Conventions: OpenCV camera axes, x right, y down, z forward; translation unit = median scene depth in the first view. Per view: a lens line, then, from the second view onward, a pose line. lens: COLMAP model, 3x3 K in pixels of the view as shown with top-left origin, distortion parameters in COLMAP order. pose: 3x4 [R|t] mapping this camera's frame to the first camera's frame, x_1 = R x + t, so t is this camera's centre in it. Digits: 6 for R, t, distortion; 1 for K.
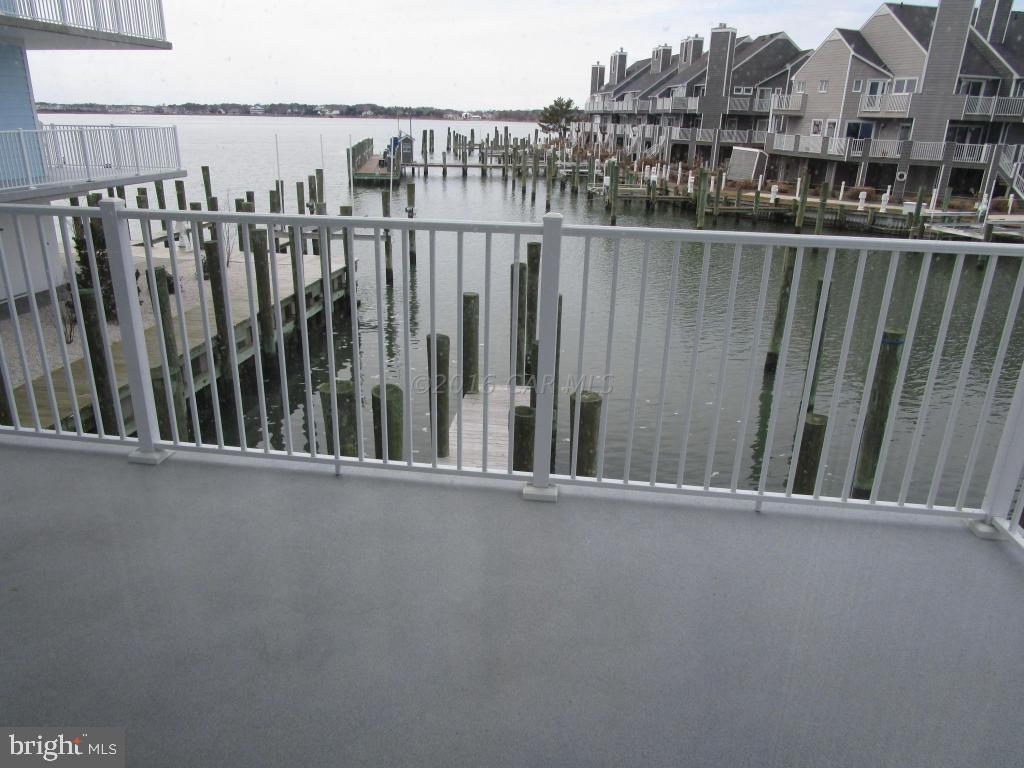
lens RADIAL K [[721.2, 0, 504.4], [0, 721.2, 380.4], [0, 0, 1]] dist [-0.034869, 0.015173]
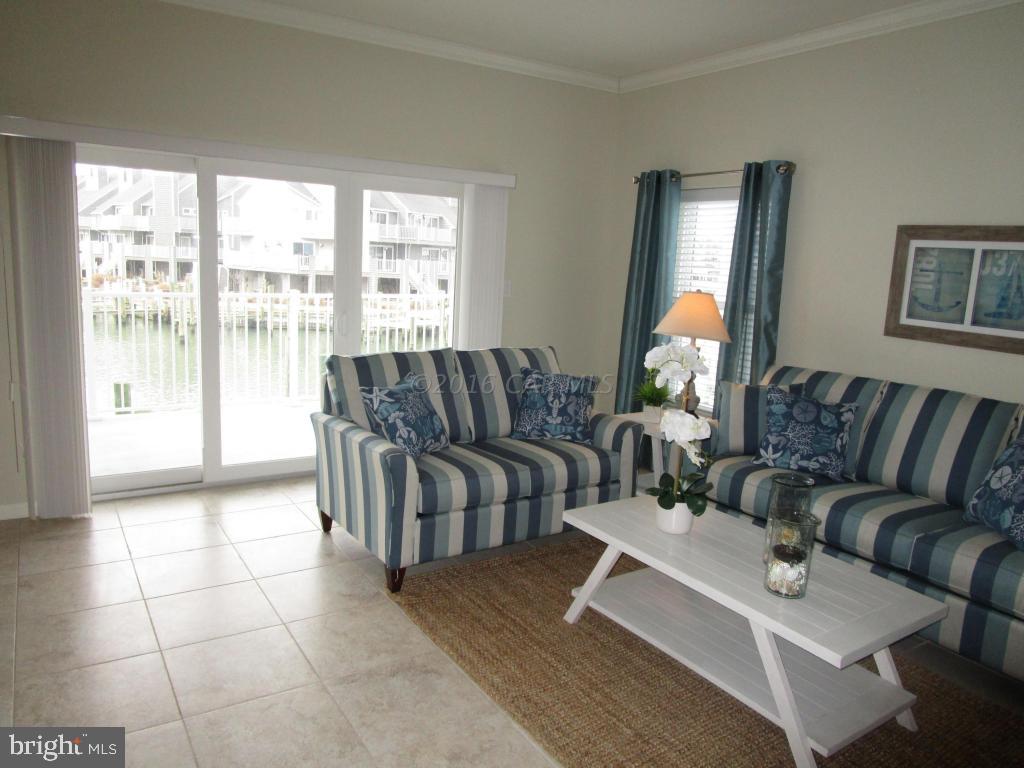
lens RADIAL K [[721.2, 0, 511.1], [0, 721.2, 383.6], [0, 0, 1]] dist [-0.034869, 0.015173]
pose [[0.740065, -0.106046, 0.664122, -0.054277], [0.202886, 0.976688, -0.070131, 0.019759], [-0.641202, 0.186642, 0.744328, -0.060160]]
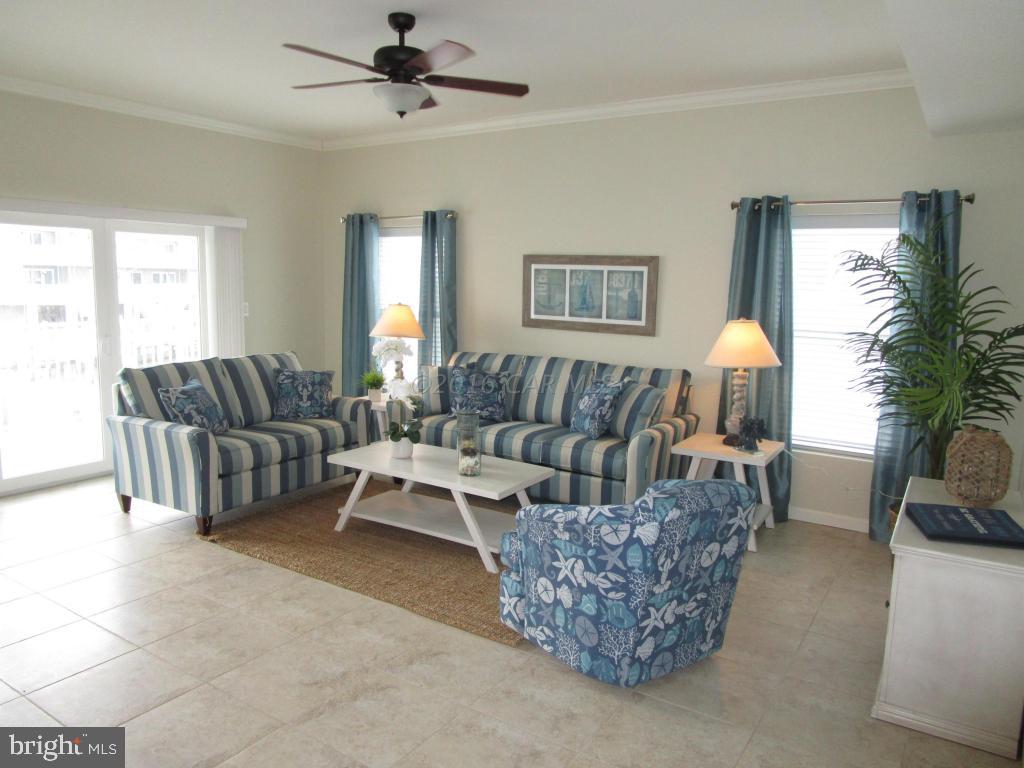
lens RADIAL K [[721.2, 0, 510.5], [0, 721.2, 375.9], [0, 0, 1]] dist [-0.034869, 0.015173]
pose [[0.403762, -0.138608, 0.904303, -0.079578], [0.308405, 0.951221, 0.008099, 0.023278], [-0.861315, 0.275621, 0.426814, -0.074901]]
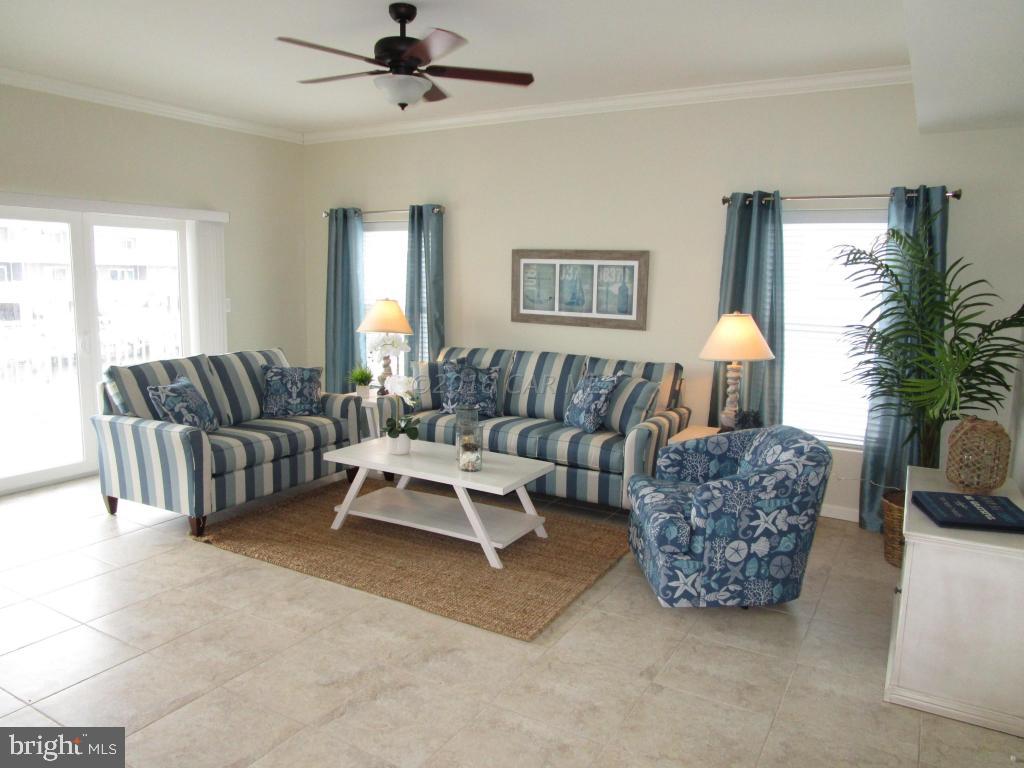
lens RADIAL K [[721.2, 0, 509.6], [0, 721.2, 376.7], [0, 0, 1]] dist [-0.034869, 0.015173]
pose [[0.359739, -0.147524, 0.921317, -0.080735], [0.315163, 0.948599, 0.028833, 0.022285], [-0.878214, 0.279993, 0.387742, -0.071568]]
